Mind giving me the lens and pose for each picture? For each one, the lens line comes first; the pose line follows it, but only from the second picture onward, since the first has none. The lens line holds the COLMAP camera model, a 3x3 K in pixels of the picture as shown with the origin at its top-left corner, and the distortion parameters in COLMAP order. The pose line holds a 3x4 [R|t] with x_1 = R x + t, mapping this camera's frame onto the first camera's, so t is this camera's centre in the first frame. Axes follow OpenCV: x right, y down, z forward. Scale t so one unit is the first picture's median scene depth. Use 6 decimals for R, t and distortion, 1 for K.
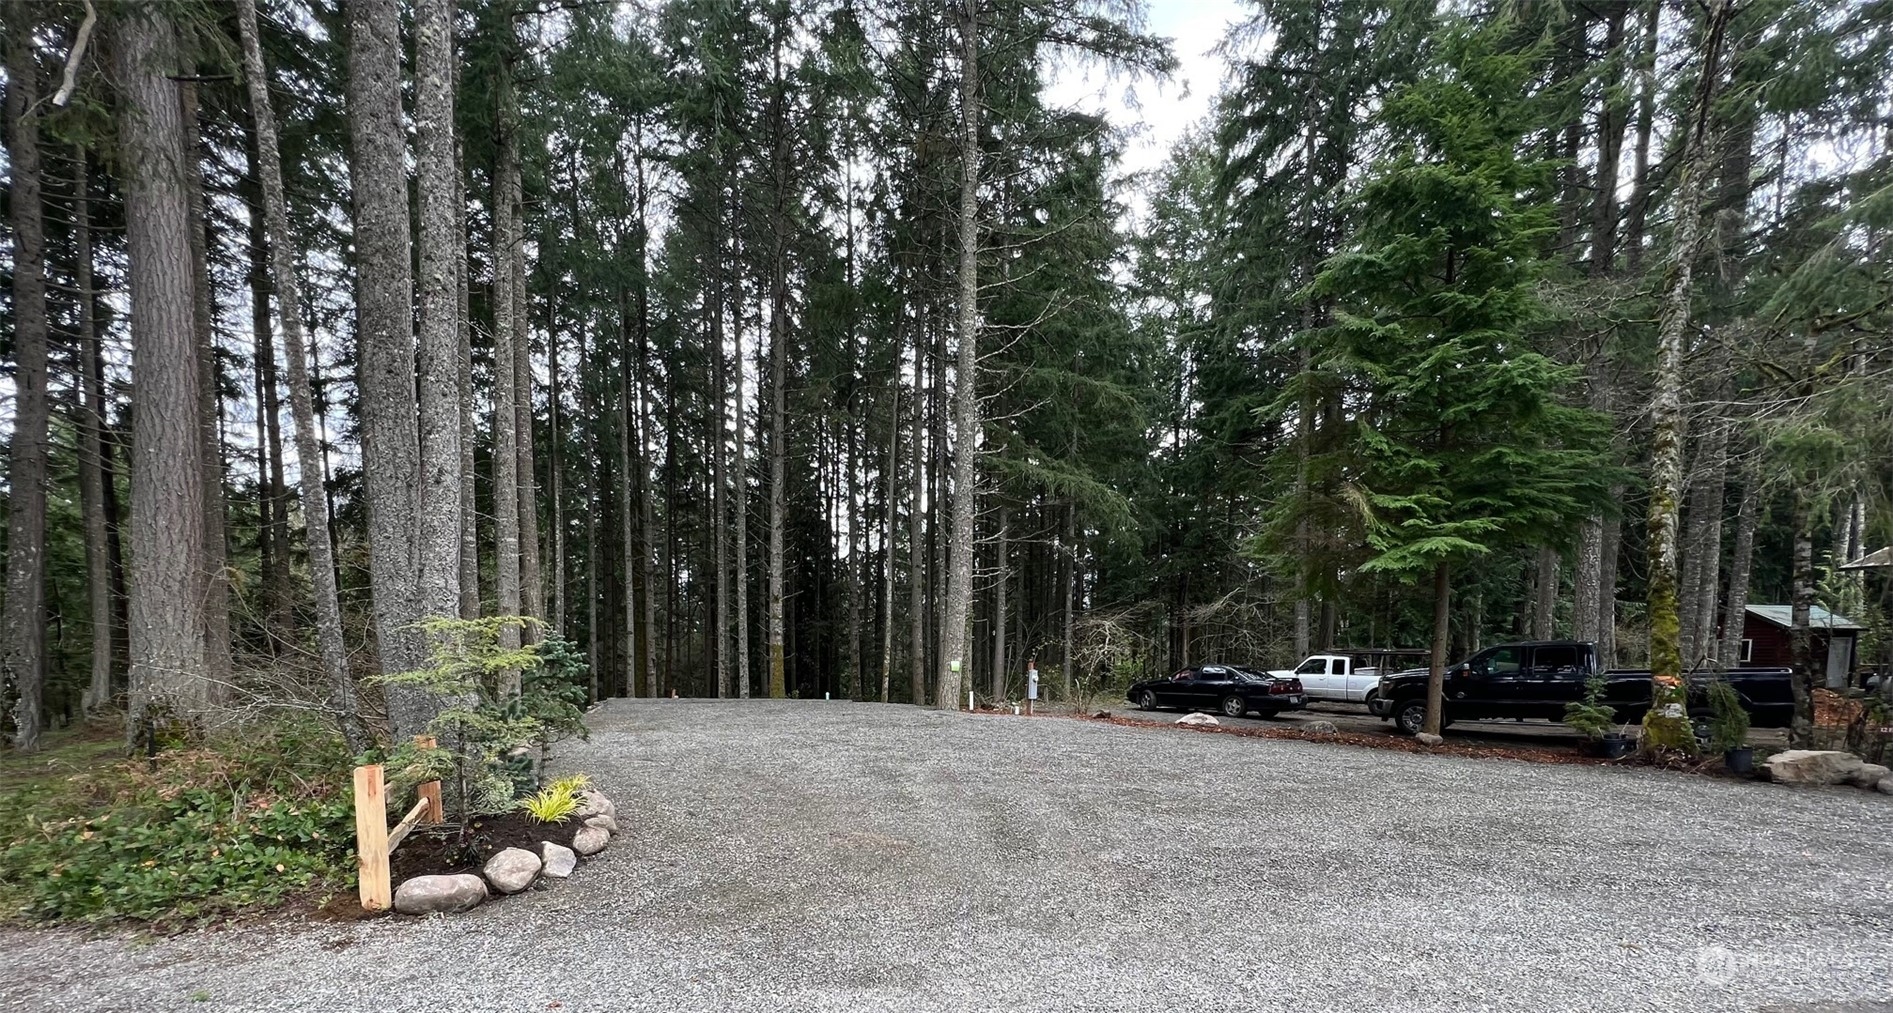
lens RADIAL K [[762.8, 0, 946.0], [0, 762.8, 706.1], [0, 0, 1]] dist [-0.000097, -0.000082]
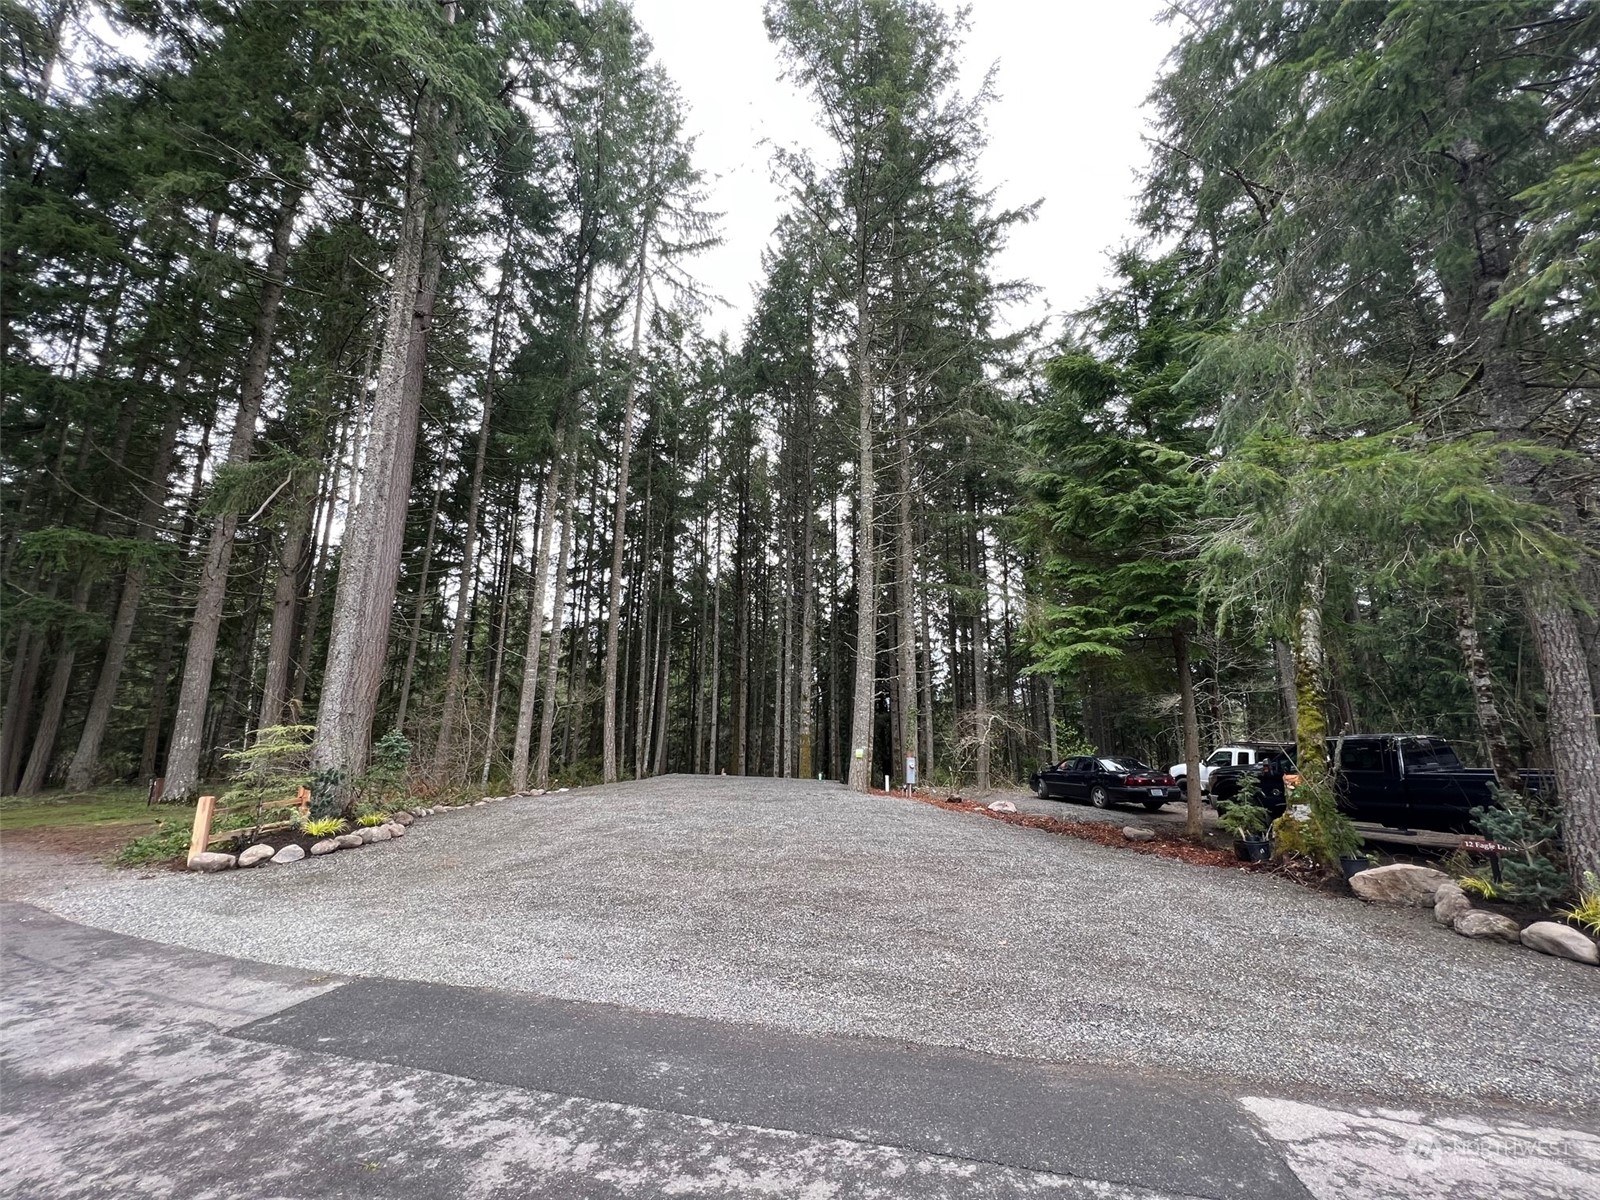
lens RADIAL K [[648.5, 0, 800.0], [0, 648.5, 600.0], [0, 0, 1]] dist [0.001335, 0.000071]
pose [[0.911606, -0.081793, -0.402845, 0.291387], [-0.033479, 0.961975, -0.271078, -0.003563], [0.409699, 0.260604, 0.874204, -0.011310]]
